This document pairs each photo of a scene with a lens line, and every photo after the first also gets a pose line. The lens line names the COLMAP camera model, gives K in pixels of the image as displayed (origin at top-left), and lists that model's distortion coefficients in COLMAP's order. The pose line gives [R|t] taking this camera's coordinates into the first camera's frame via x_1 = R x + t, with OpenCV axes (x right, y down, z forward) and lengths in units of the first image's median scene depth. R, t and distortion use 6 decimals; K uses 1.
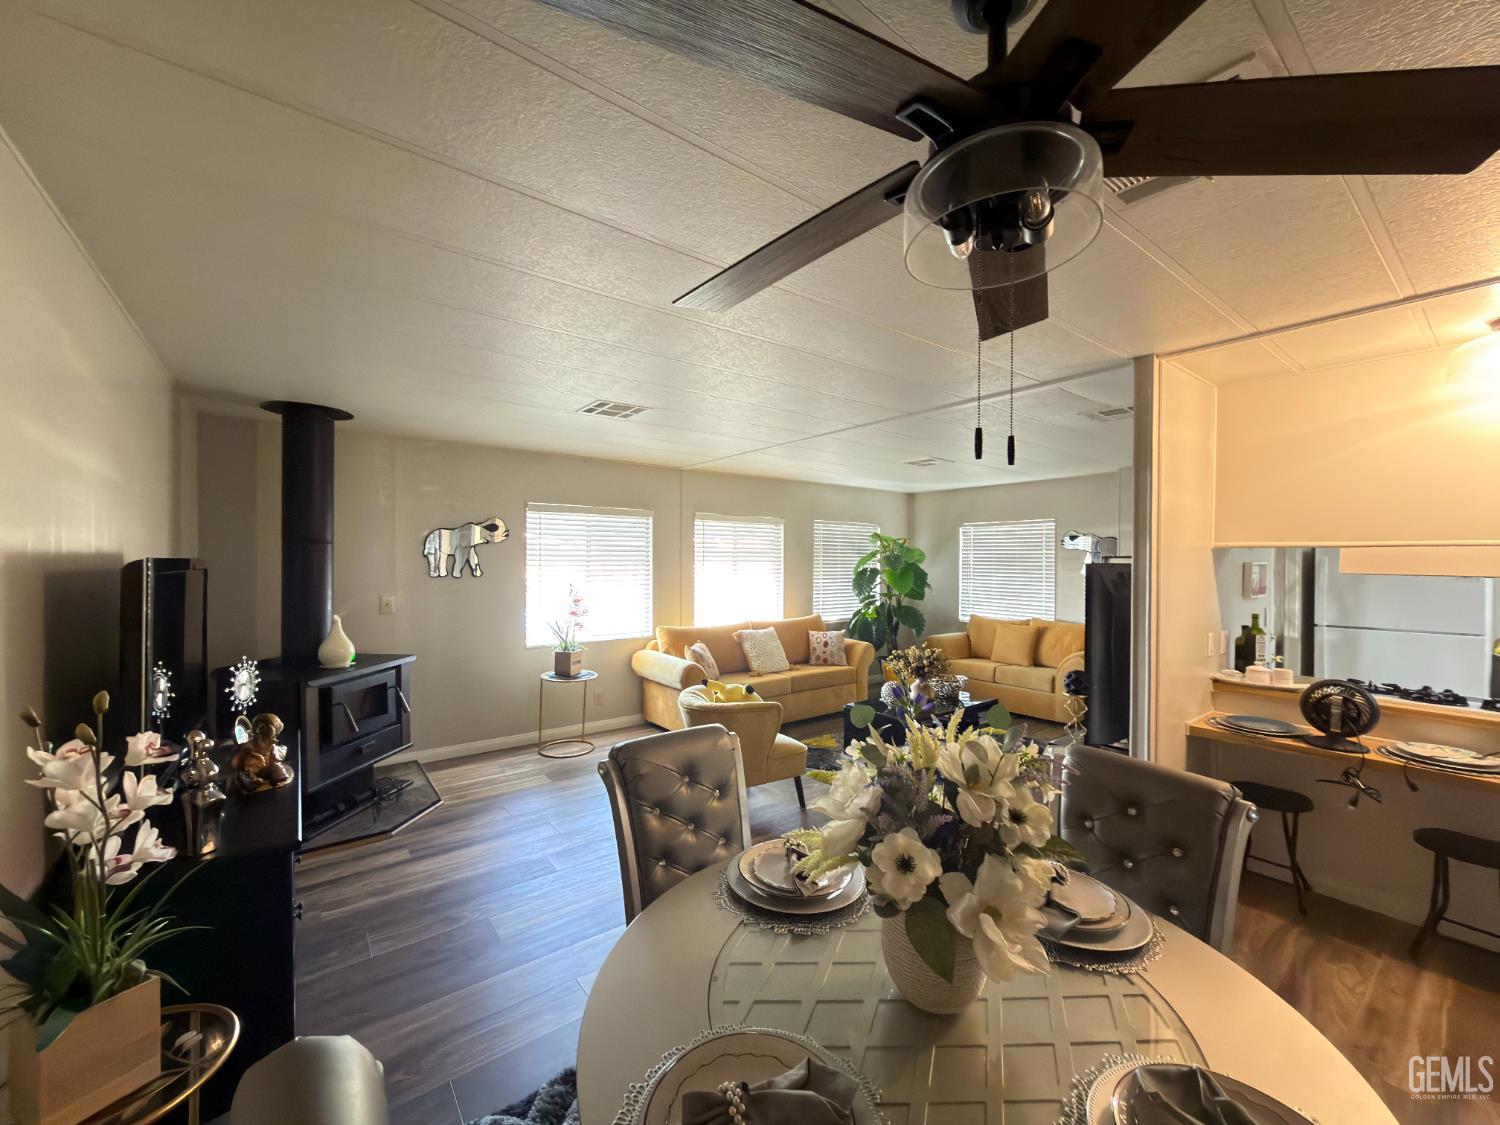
lens RADIAL K [[598.6, 0, 742.8], [0, 598.6, 564.7], [0, 0, 1]] dist [-0.000787, 0.000725]
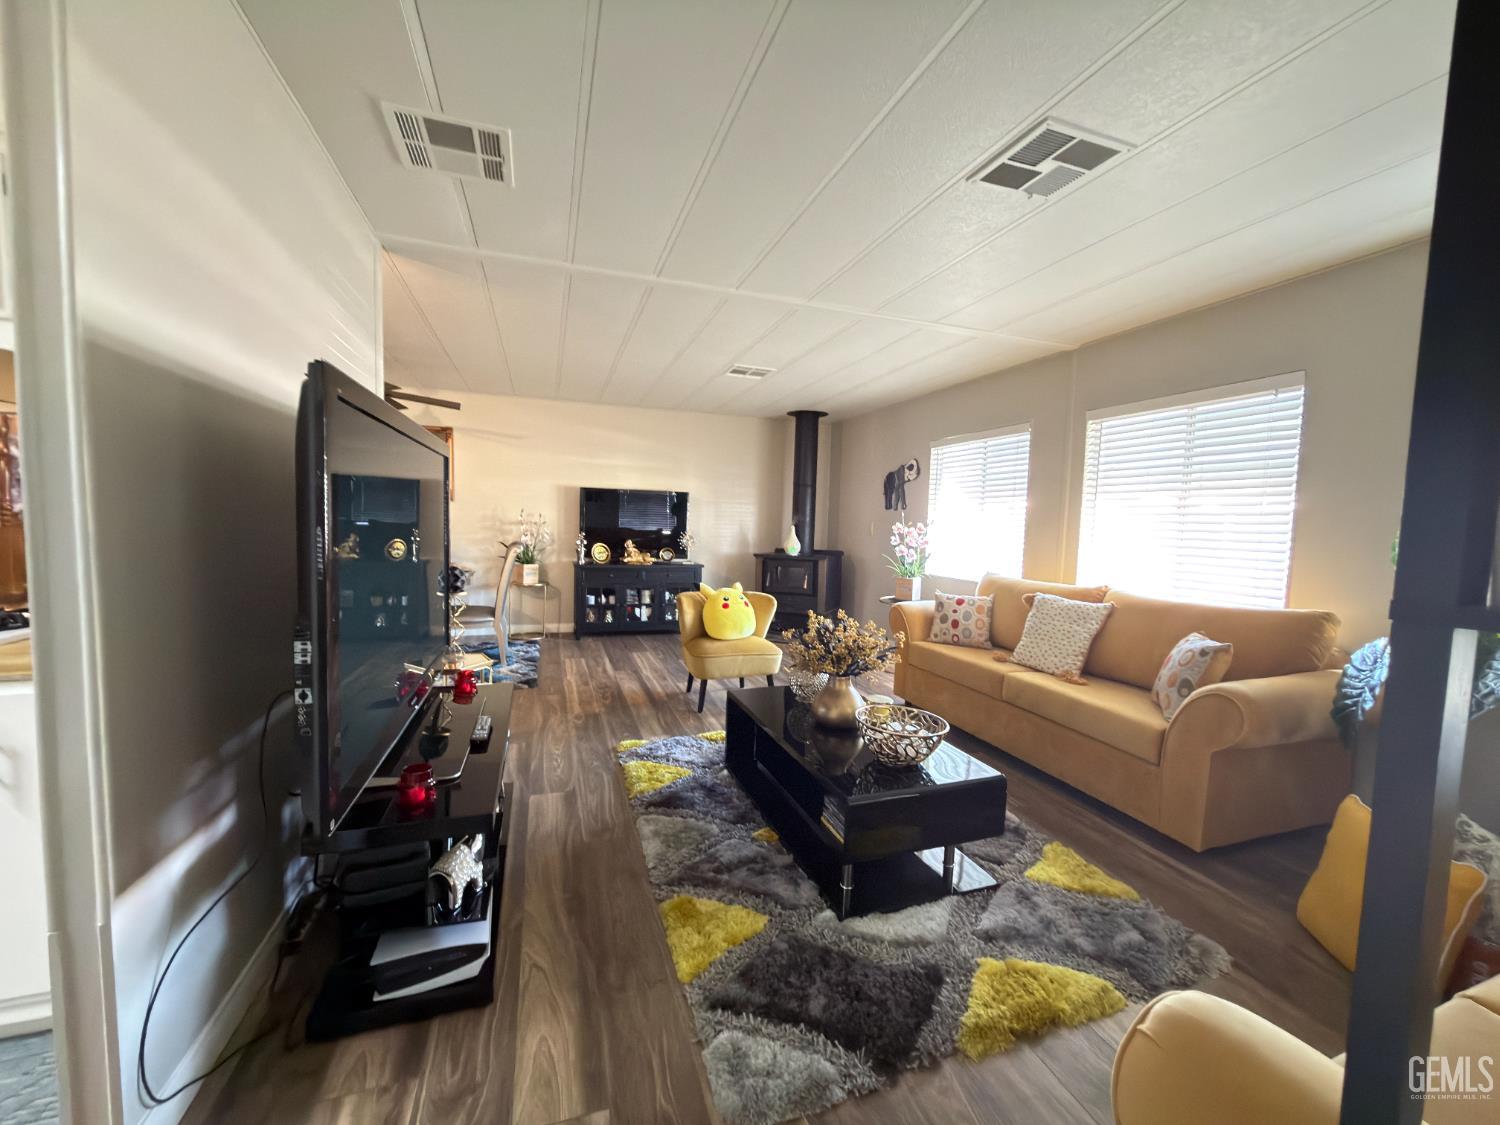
lens RADIAL K [[598.6, 0, 753.8], [0, 598.6, 561.5], [0, 0, 1]] dist [-0.000787, 0.000725]
pose [[-0.303196, 0.051405, -0.951541, 0.797408], [-0.038899, 0.997044, 0.066258, 0.056098], [0.952134, 0.057103, -0.300301, 1.056795]]
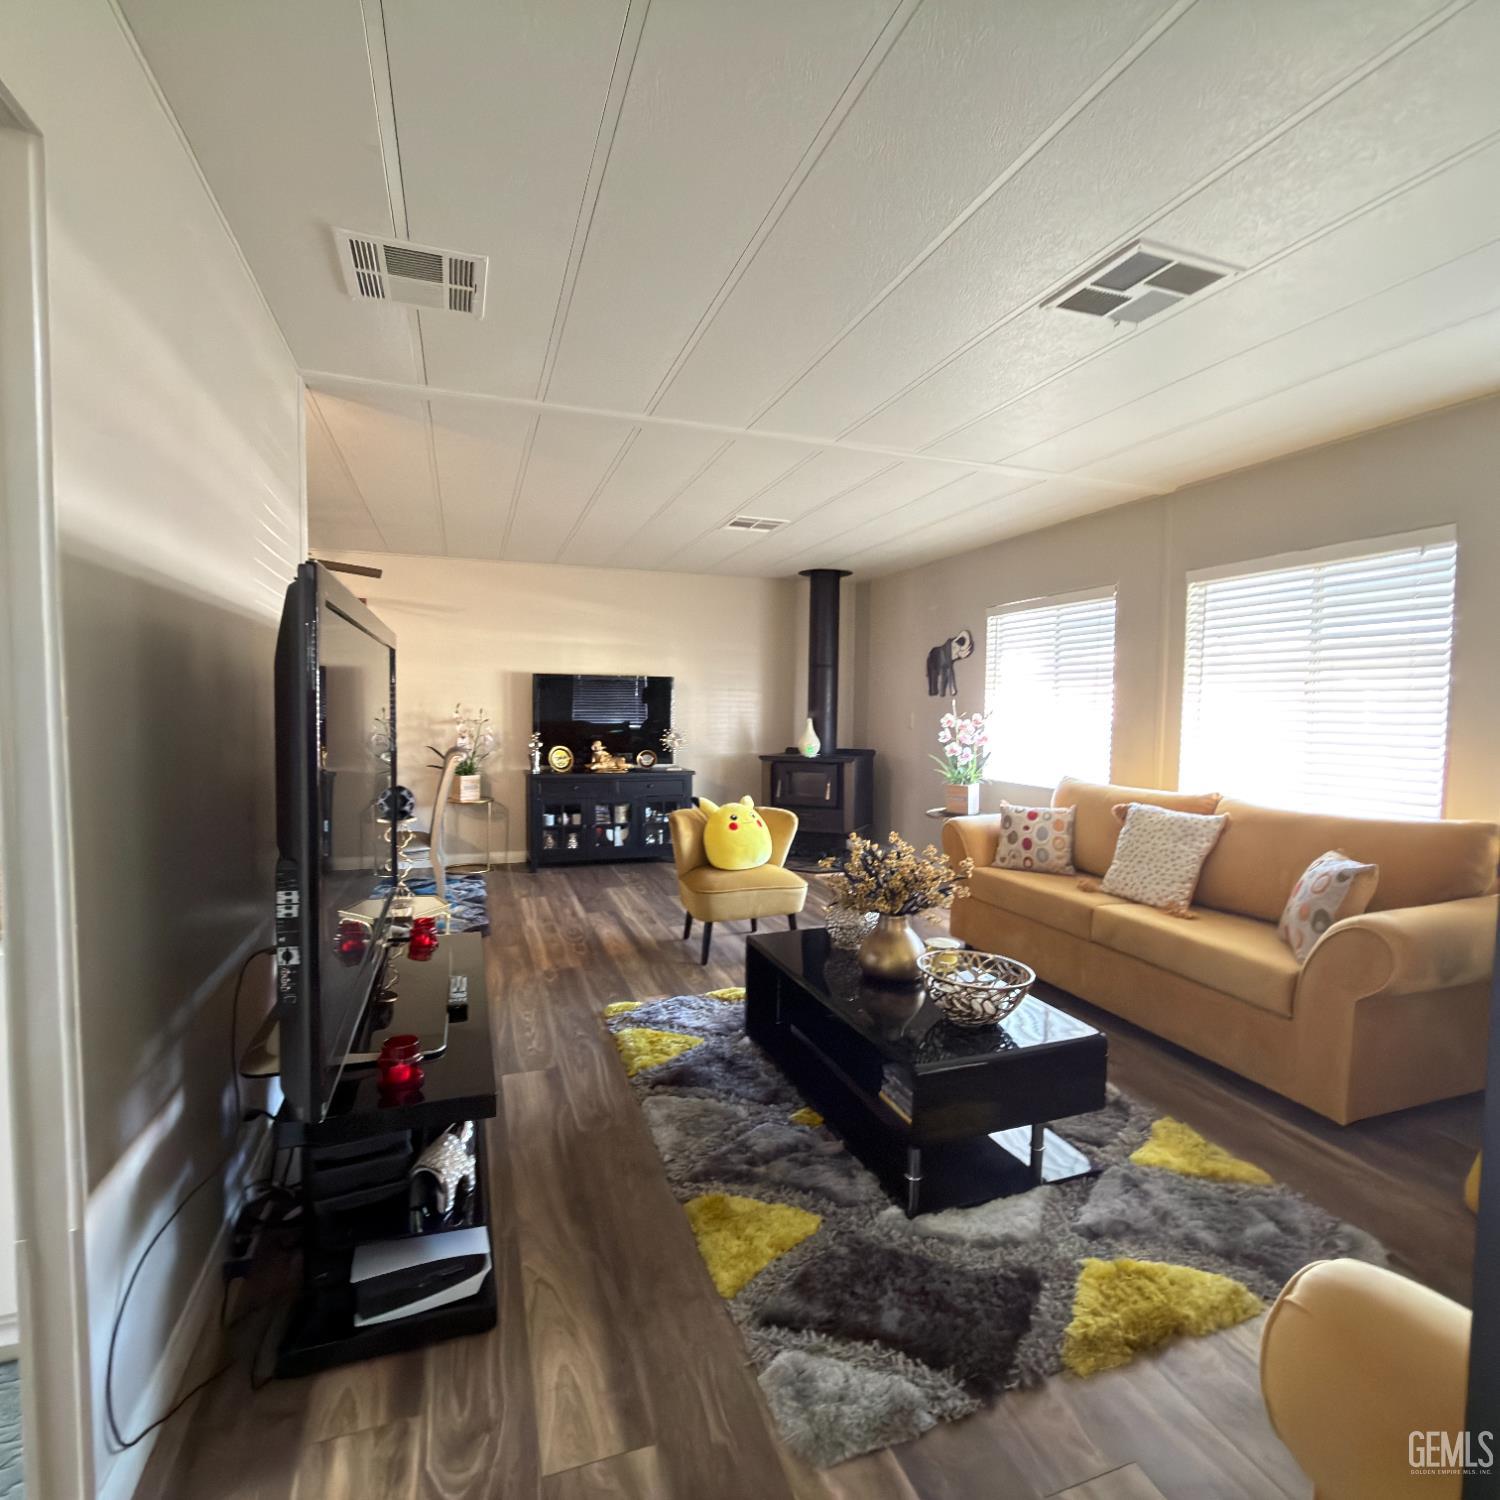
lens RADIAL K [[797.4, 0, 756.6], [0, 797.4, 749.0], [0, 0, 1]] dist [-0.000621, 0.001244]
pose [[-0.288380, 0.042931, -0.956553, 0.835711], [-0.021953, 0.998435, 0.051429, 0.045600], [0.957264, 0.035830, -0.286986, 1.042155]]
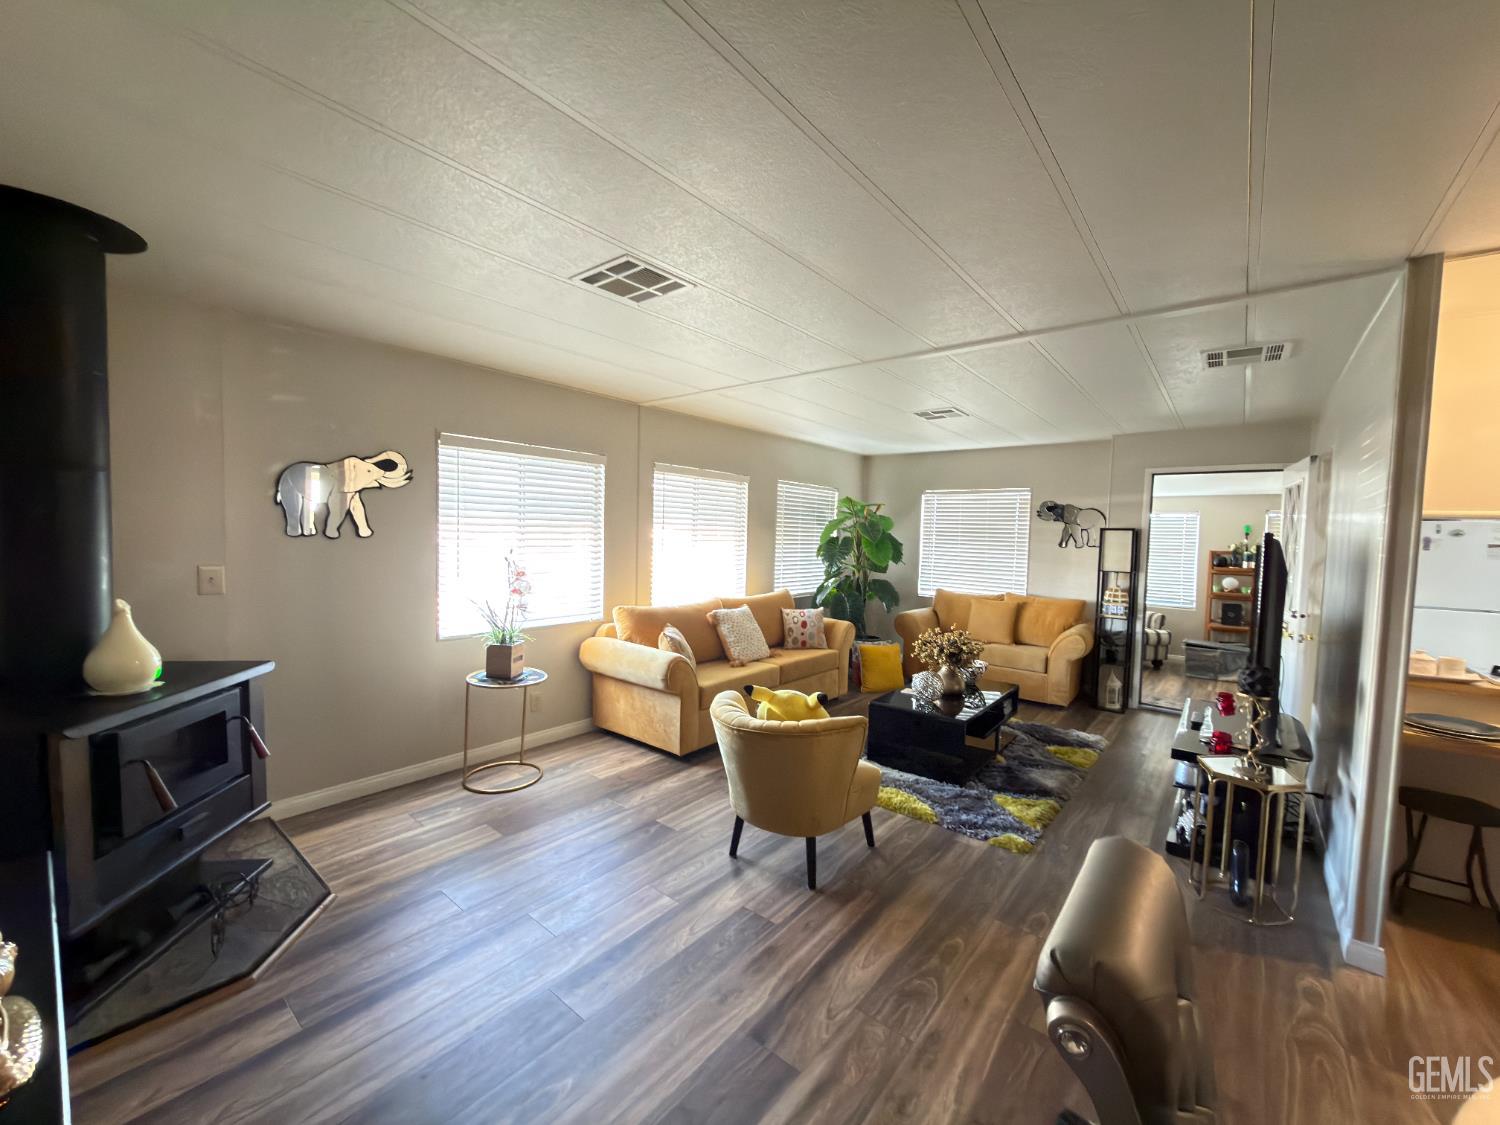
lens RADIAL K [[598.6, 0, 744.6], [0, 598.6, 562.7], [0, 0, 1]] dist [-0.000787, 0.000725]
pose [[0.972422, 0.007999, 0.233089, -0.180617], [-0.018793, 0.998849, 0.044125, 0.010497], [-0.232468, -0.047288, 0.971454, 0.239536]]
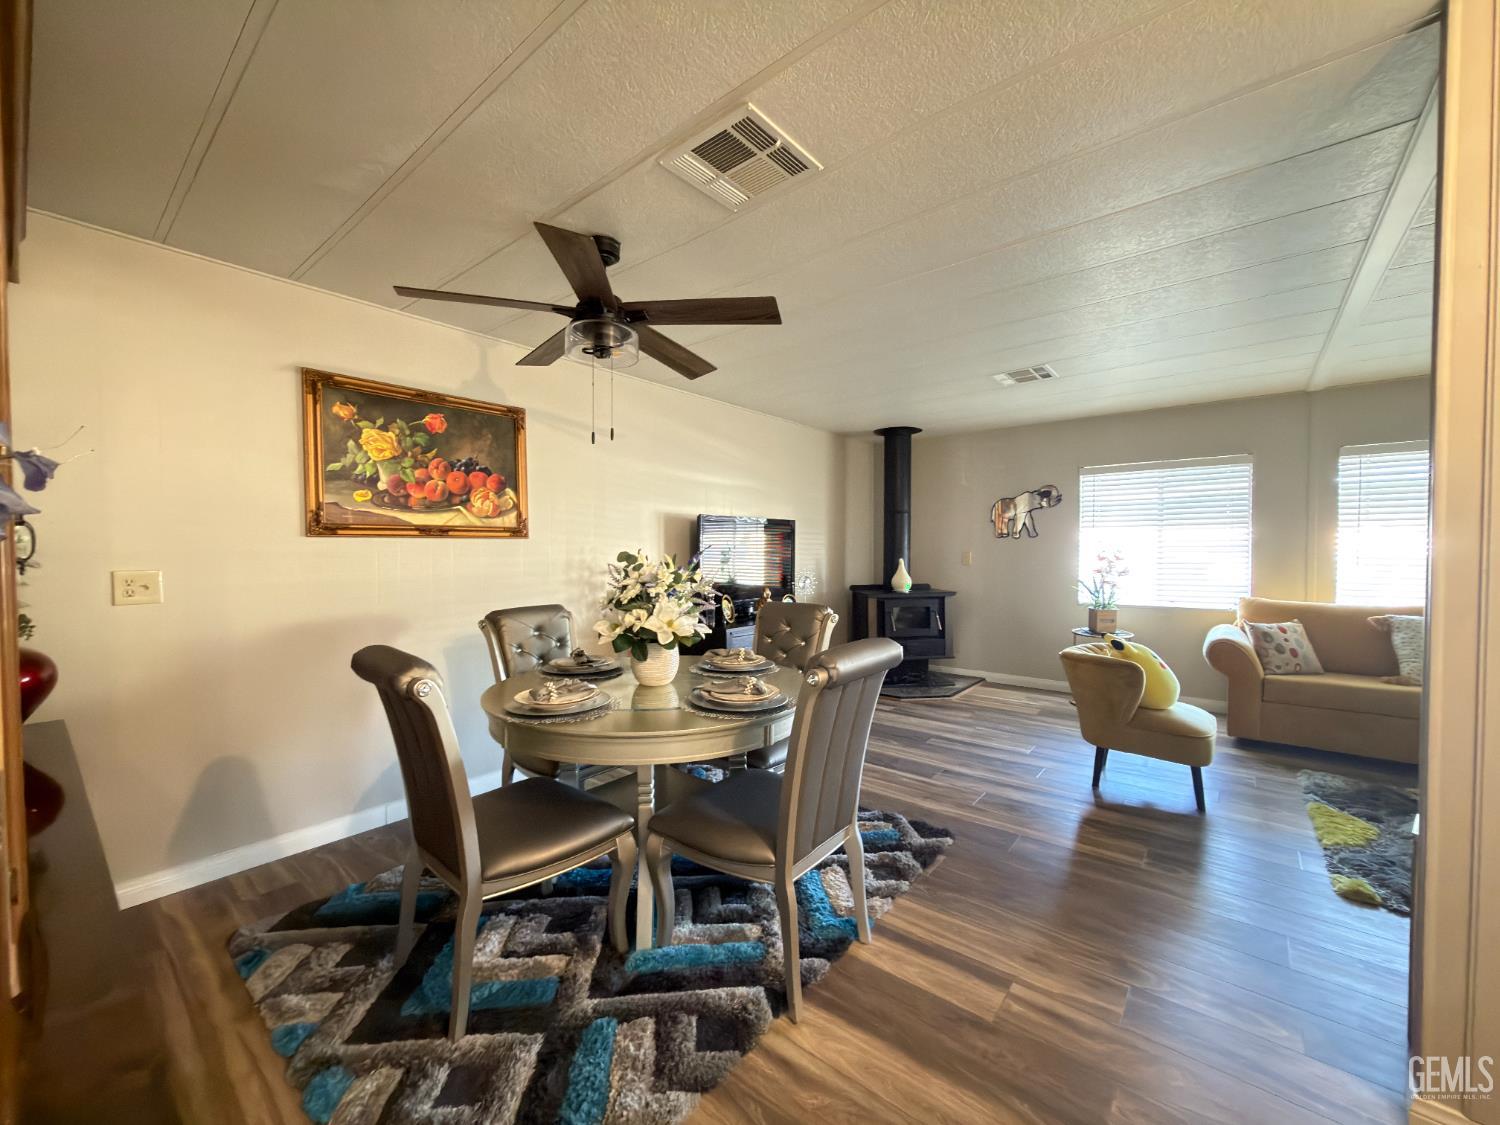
lens RADIAL K [[598.6, 0, 754.6], [0, 598.6, 559.4], [0, 0, 1]] dist [-0.000787, 0.000725]
pose [[0.246038, 0.012262, -0.969182, 0.546430], [-0.005877, 0.999920, 0.011159, 0.052842], [0.969242, 0.002950, 0.246091, 0.179380]]
